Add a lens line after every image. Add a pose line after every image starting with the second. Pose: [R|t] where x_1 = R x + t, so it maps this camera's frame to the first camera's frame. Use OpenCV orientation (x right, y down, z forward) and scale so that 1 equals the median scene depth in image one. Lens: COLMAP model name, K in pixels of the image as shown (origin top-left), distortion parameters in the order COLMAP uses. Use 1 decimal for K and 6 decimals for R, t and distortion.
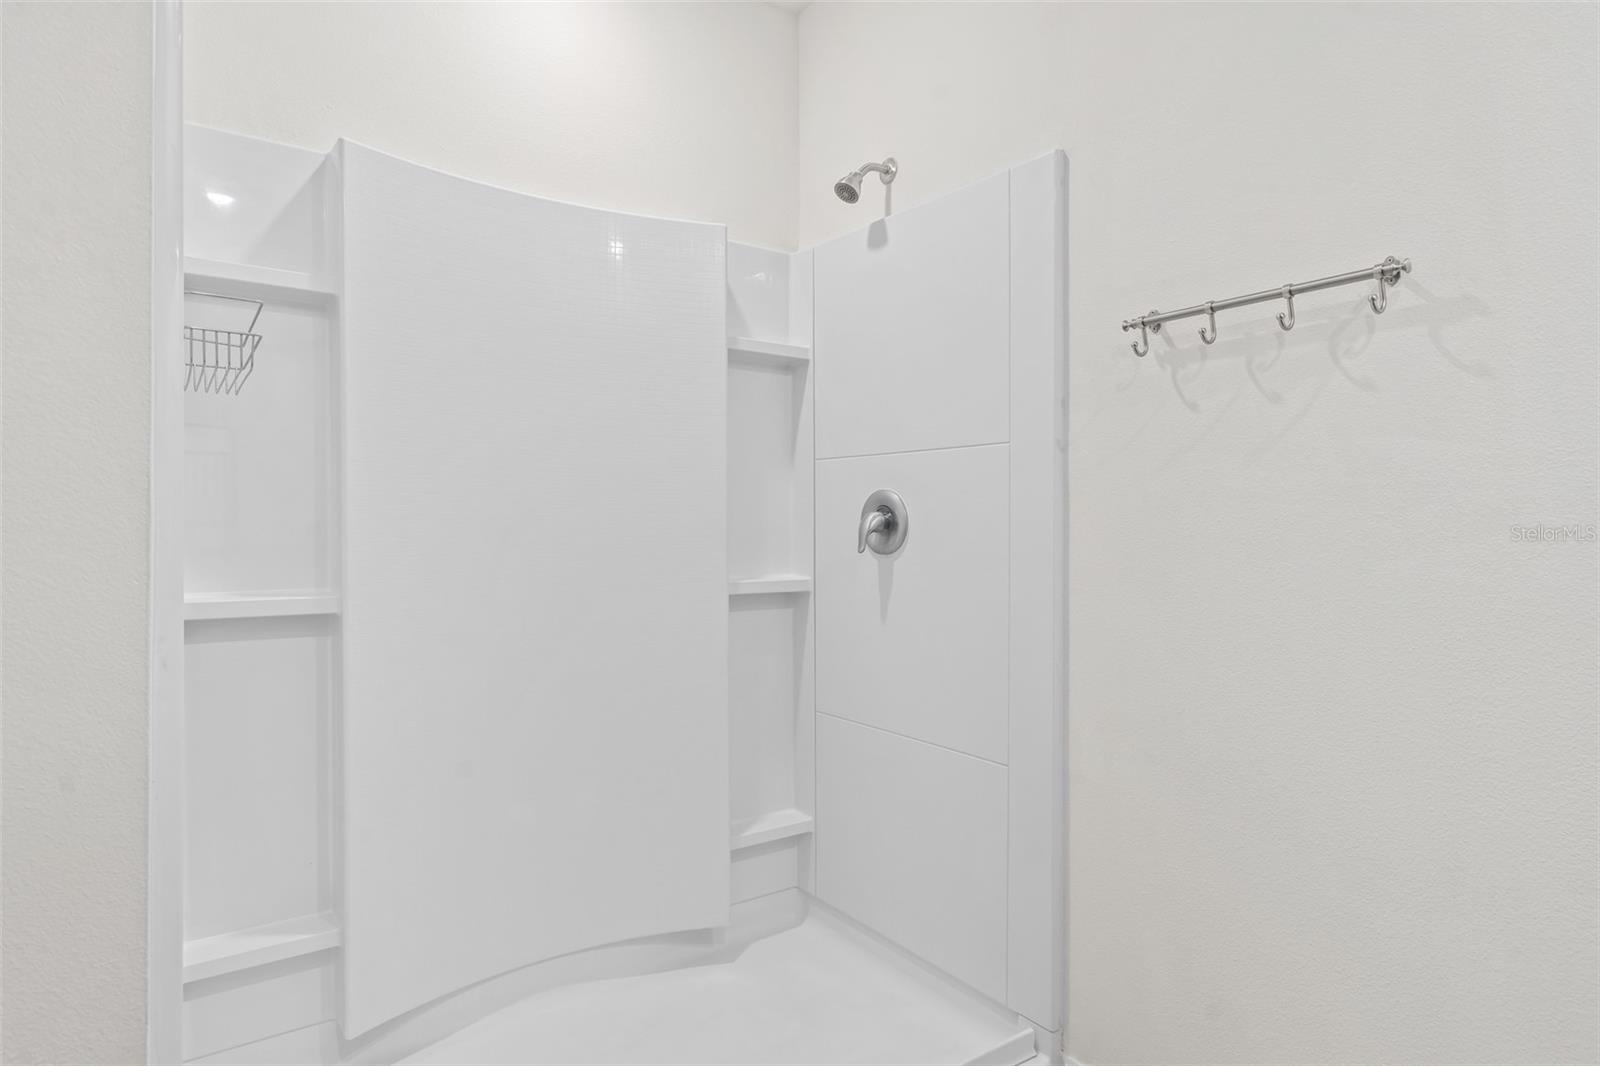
lens RADIAL K [[866.0, 0, 799.5], [0, 866.0, 523.0], [0, 0, 1]] dist [0.005309, 0.000389]
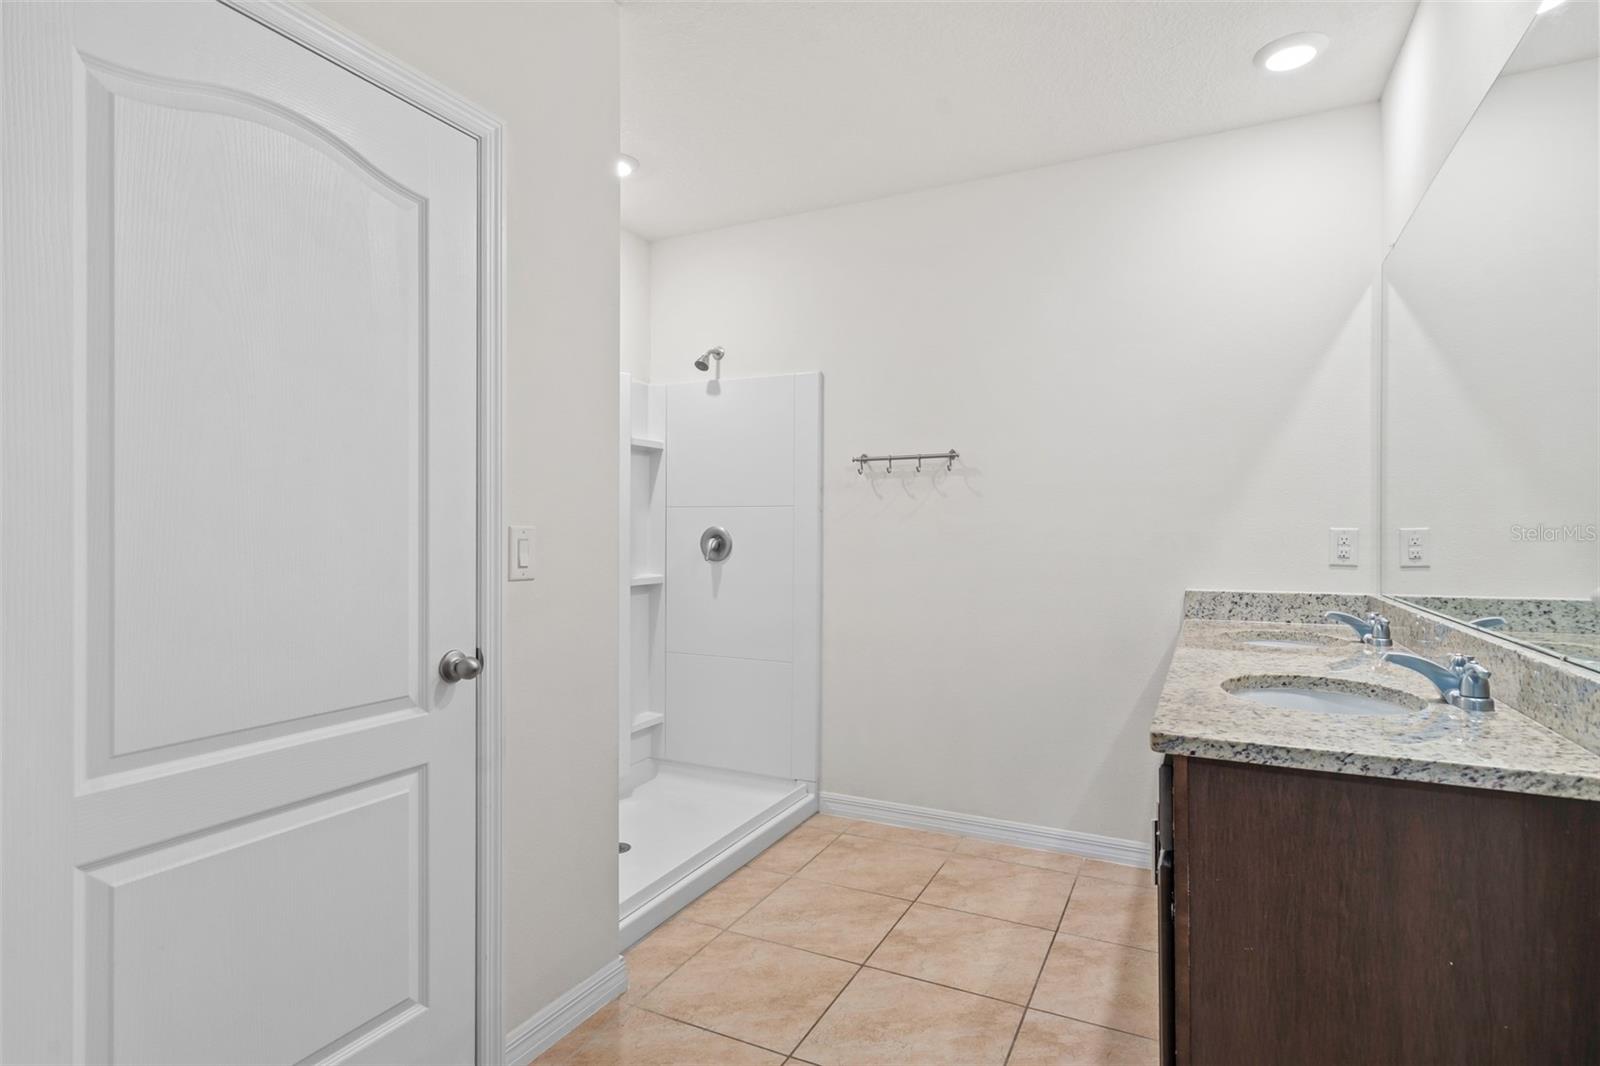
lens RADIAL K [[823.8, 0, 799.9], [0, 823.8, 537.3], [0, 0, 1]] dist [-0.001713, -0.000033]
pose [[0.867317, 0.002334, 0.497751, -0.627516], [-0.004722, 0.999983, 0.003540, -0.022212], [-0.497734, -0.005420, 0.867313, -0.618932]]
